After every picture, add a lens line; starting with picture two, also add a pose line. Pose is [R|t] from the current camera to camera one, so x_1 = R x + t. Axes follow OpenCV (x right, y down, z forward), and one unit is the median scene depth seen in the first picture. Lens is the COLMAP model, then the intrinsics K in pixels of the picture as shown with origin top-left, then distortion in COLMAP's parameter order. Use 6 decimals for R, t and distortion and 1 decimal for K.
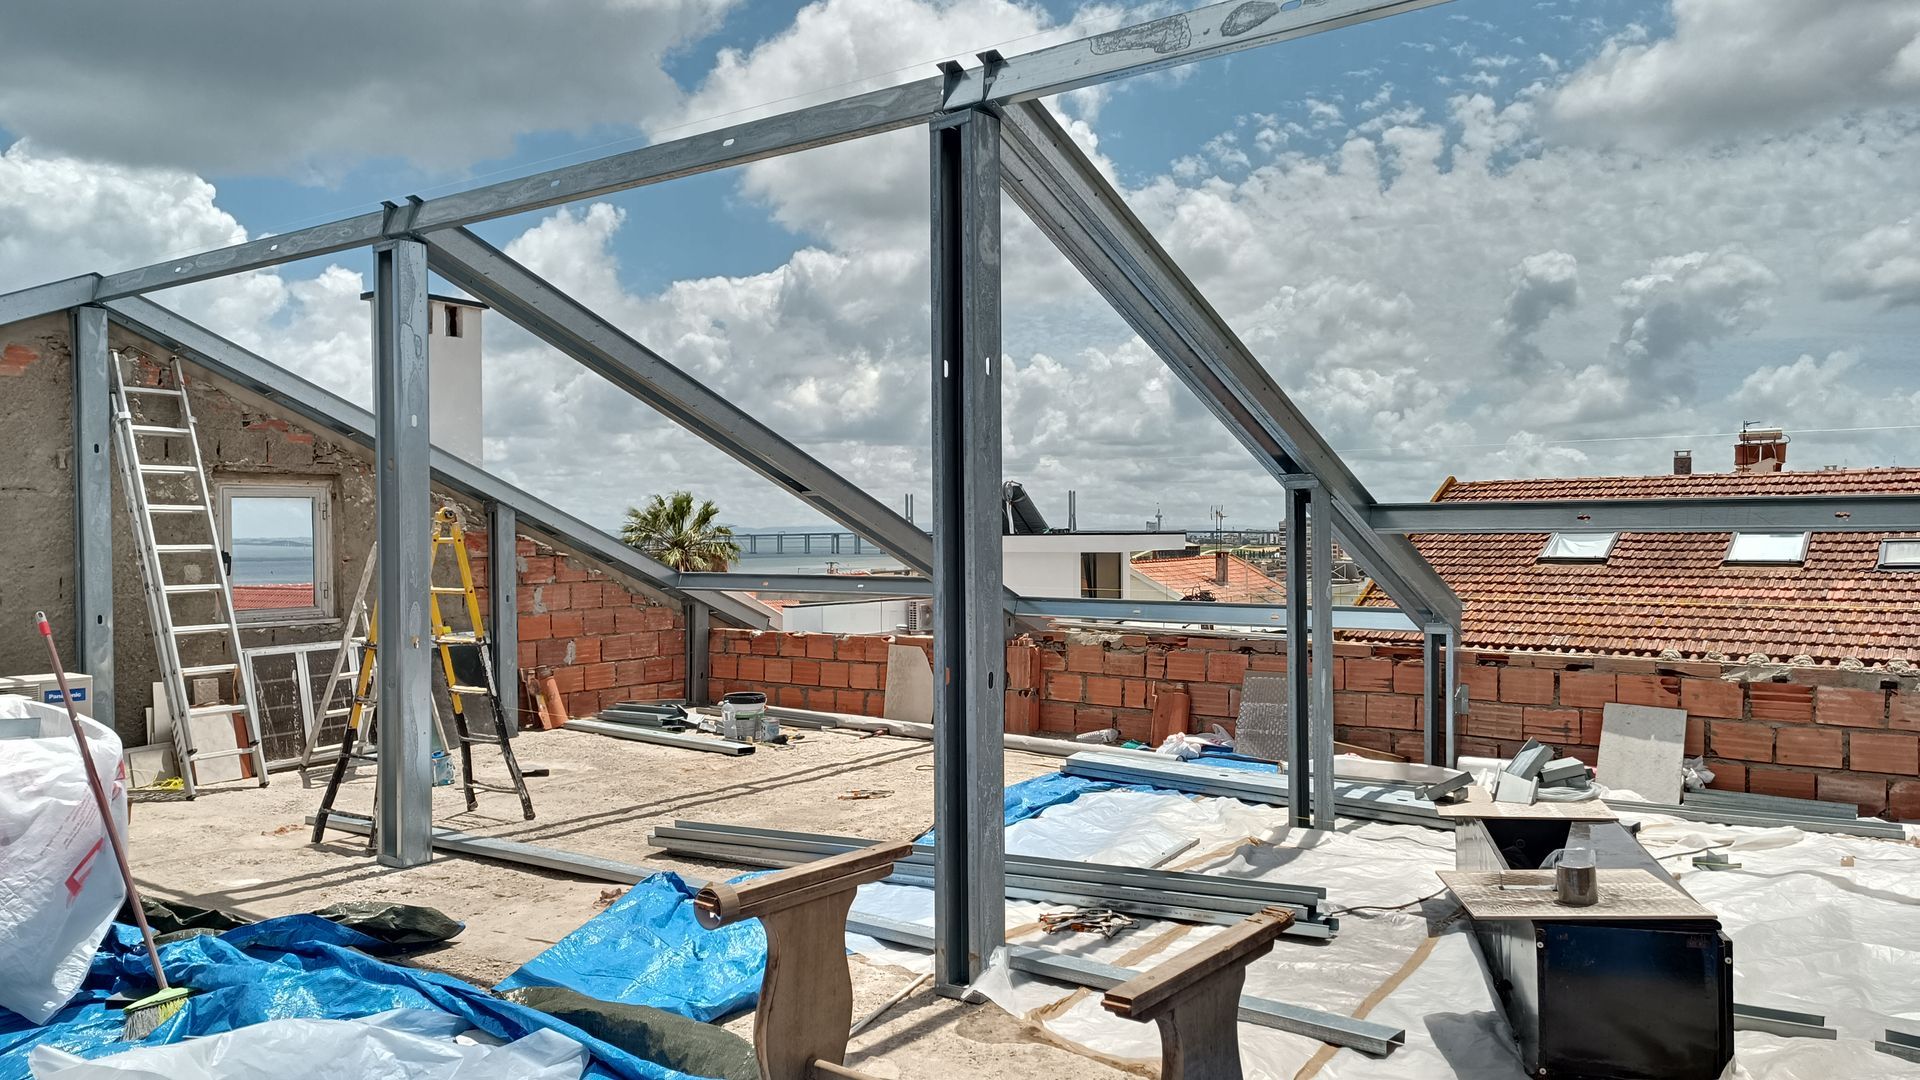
lens RADIAL K [[1378.5, 0, 948.4], [0, 1378.5, 535.3], [0, 0, 1]] dist [0.049048, -0.059212]
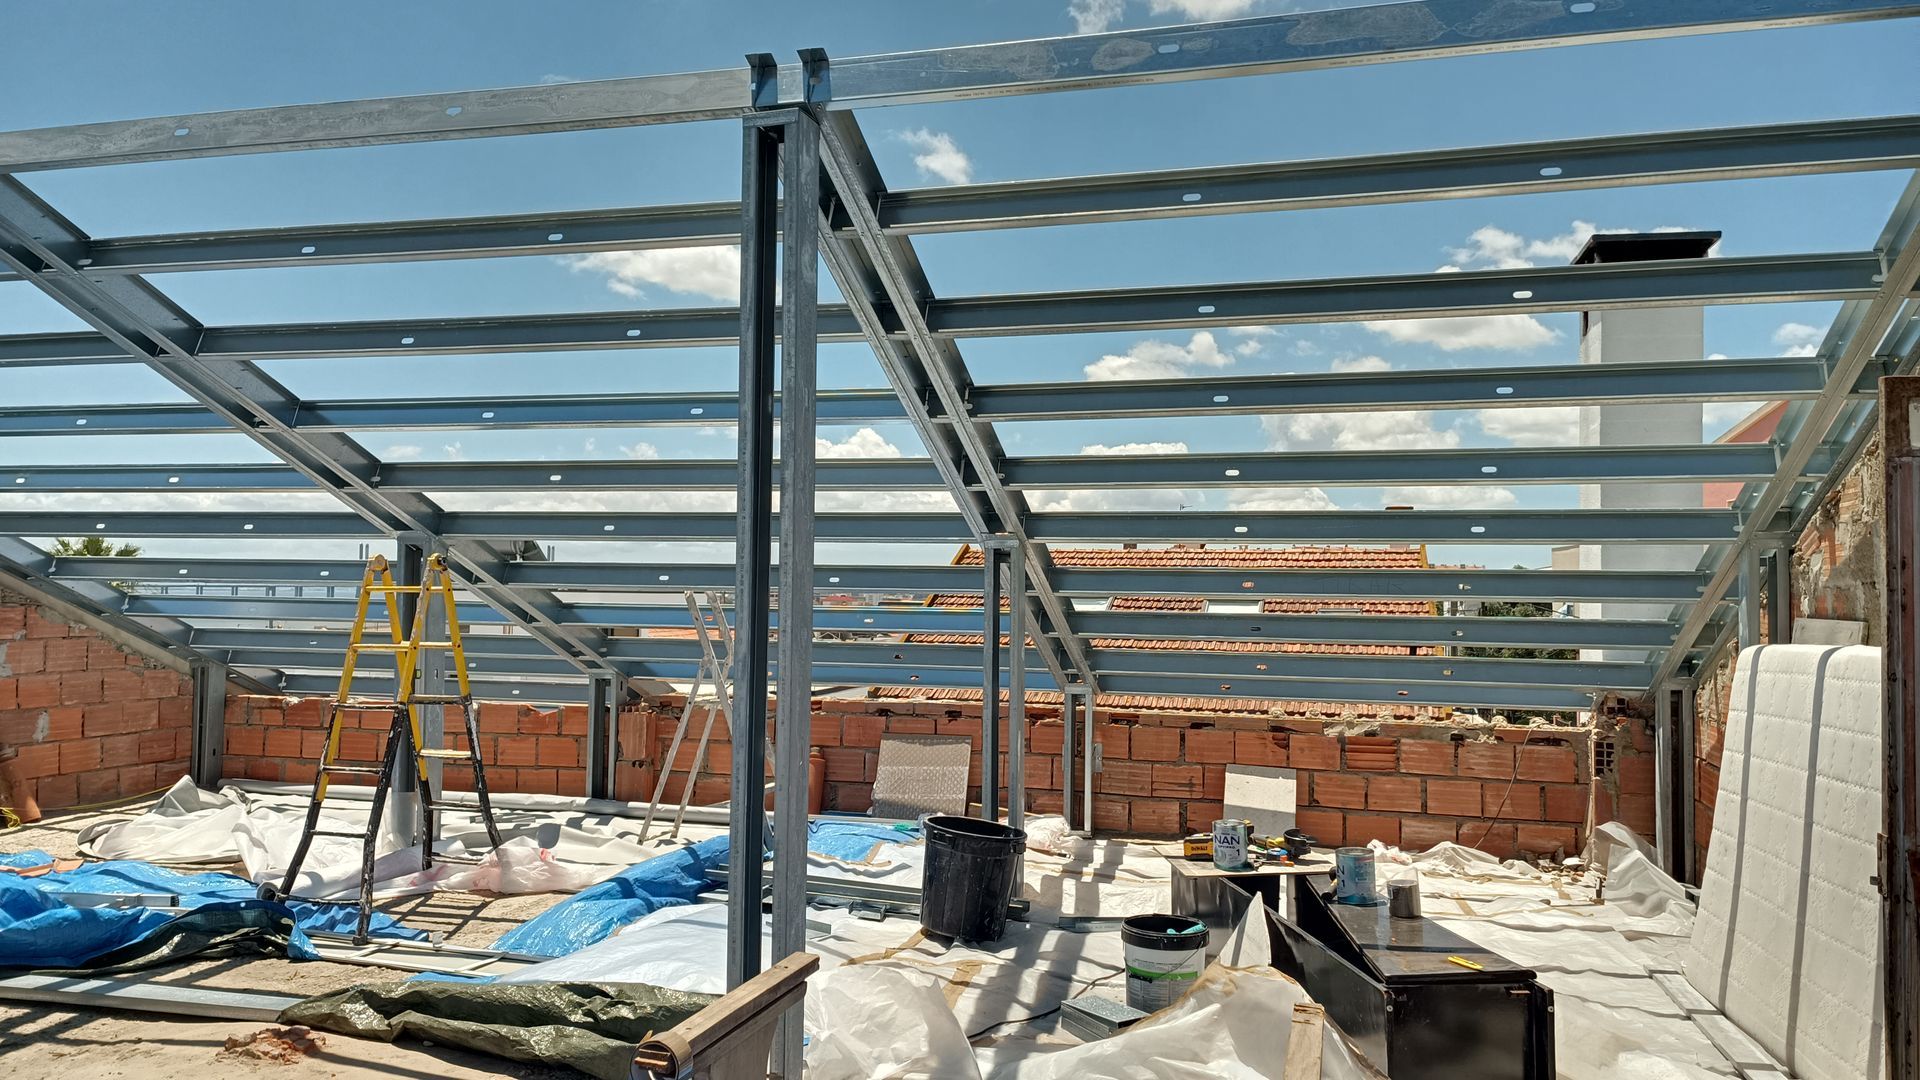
lens RADIAL K [[1378.5, 0, 950.6], [0, 1378.5, 541.0], [0, 0, 1]] dist [0.049048, -0.059212]
pose [[0.931294, 0.033215, 0.362750, -0.117010], [-0.018878, 0.998897, -0.042997, 0.003315], [-0.363778, 0.033195, 0.930894, 0.082911]]
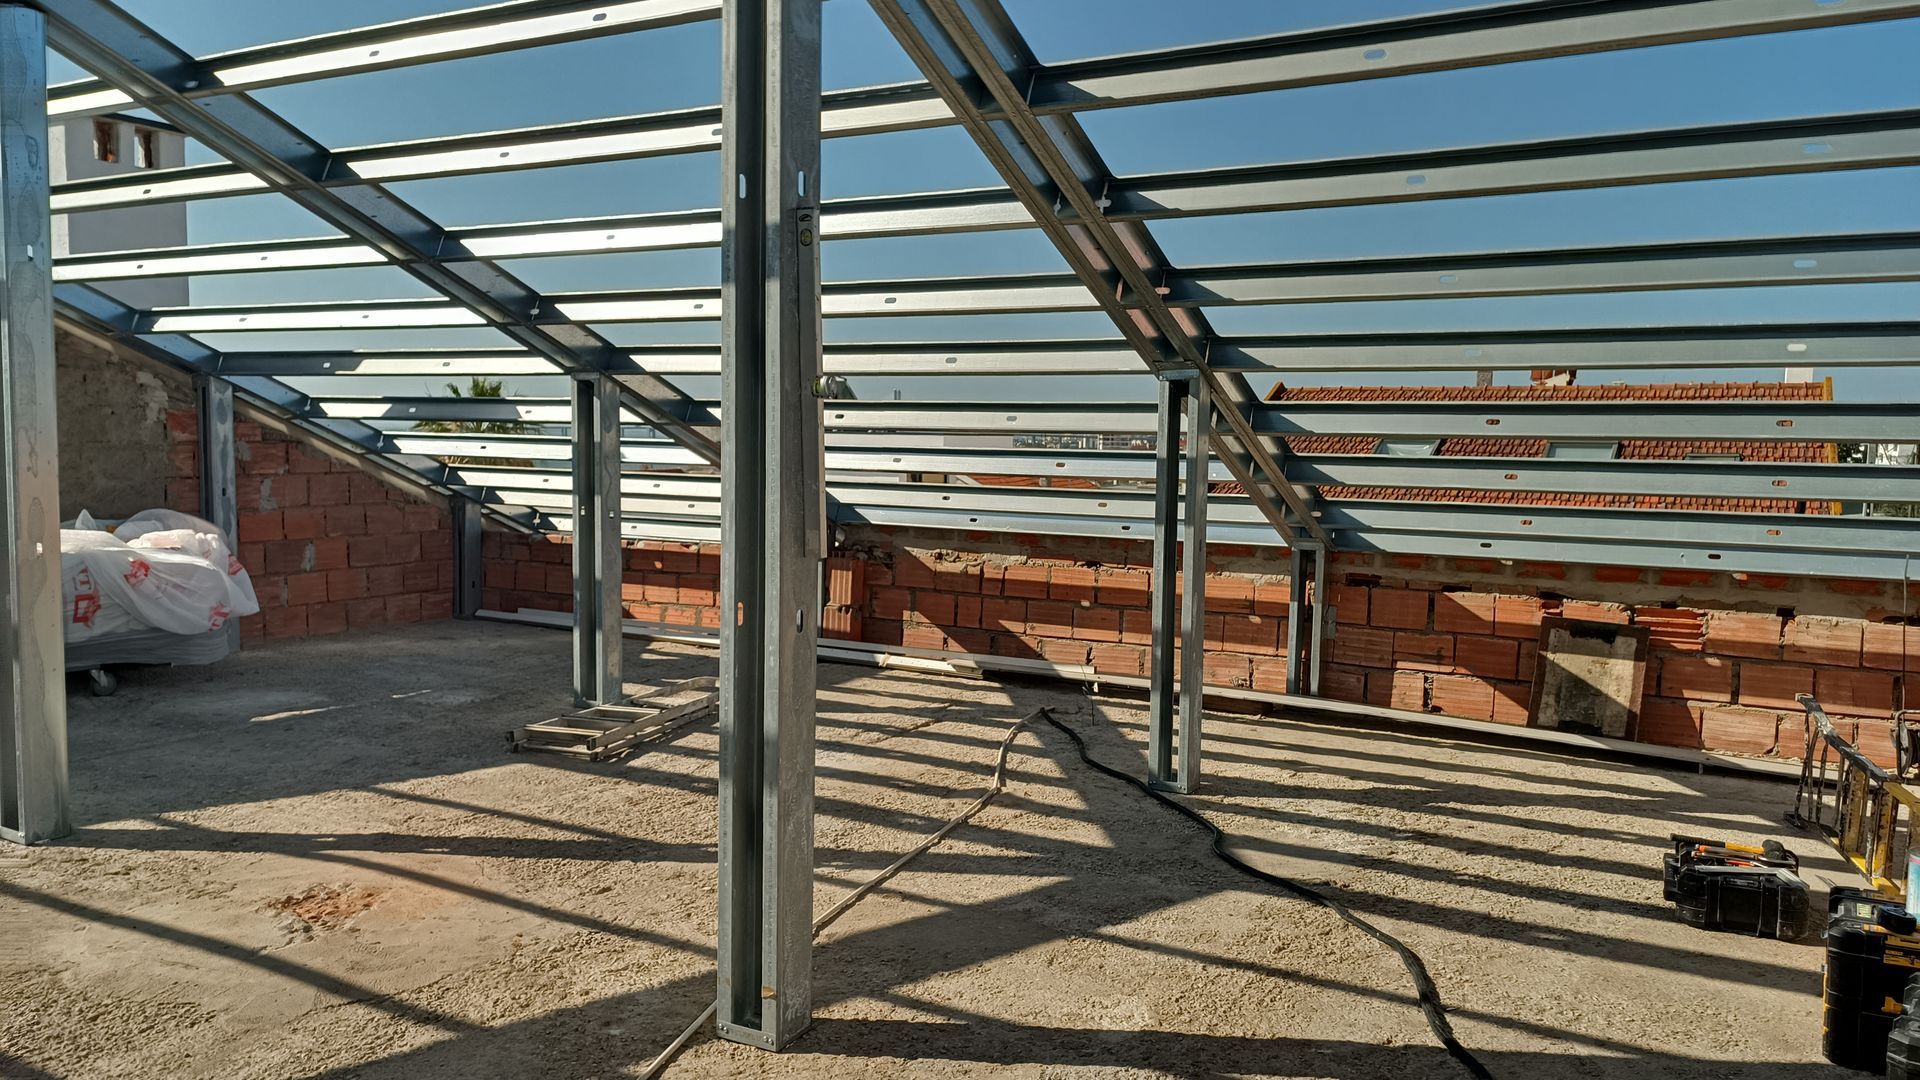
lens RADIAL K [[1378.5, 0, 956.3], [0, 1378.5, 541.3], [0, 0, 1]] dist [0.049048, -0.059212]
pose [[0.990861, 0.012827, 0.134274, 0.008475], [-0.022947, 0.996988, 0.074090, 0.004372], [-0.132920, -0.076494, 0.988171, 0.155040]]
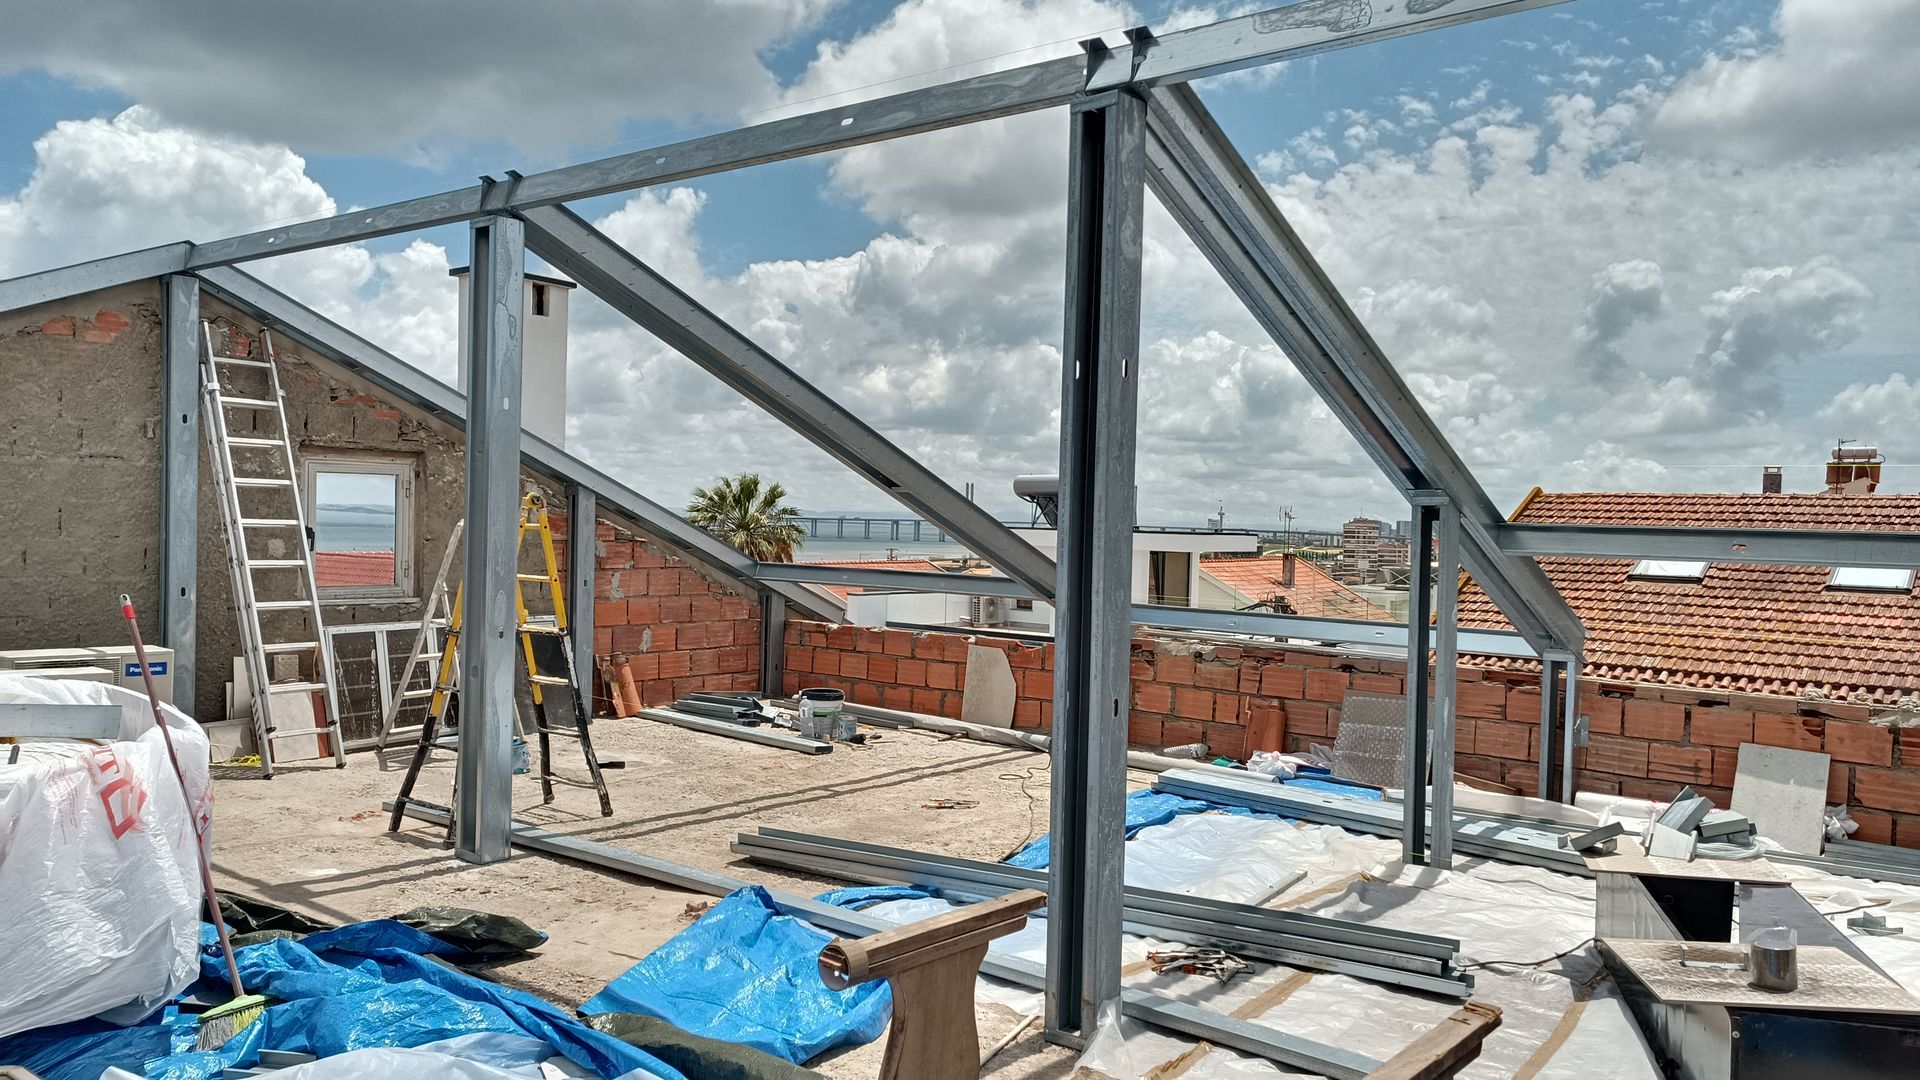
lens RADIAL K [[1378.5, 0, 948.6], [0, 1378.5, 538.5], [0, 0, 1]] dist [0.049048, -0.059212]
pose [[0.998374, 0.036559, -0.043746, -0.025683], [-0.036129, 0.999291, 0.010584, -0.007981], [0.044102, -0.008986, 0.998987, 0.038139]]
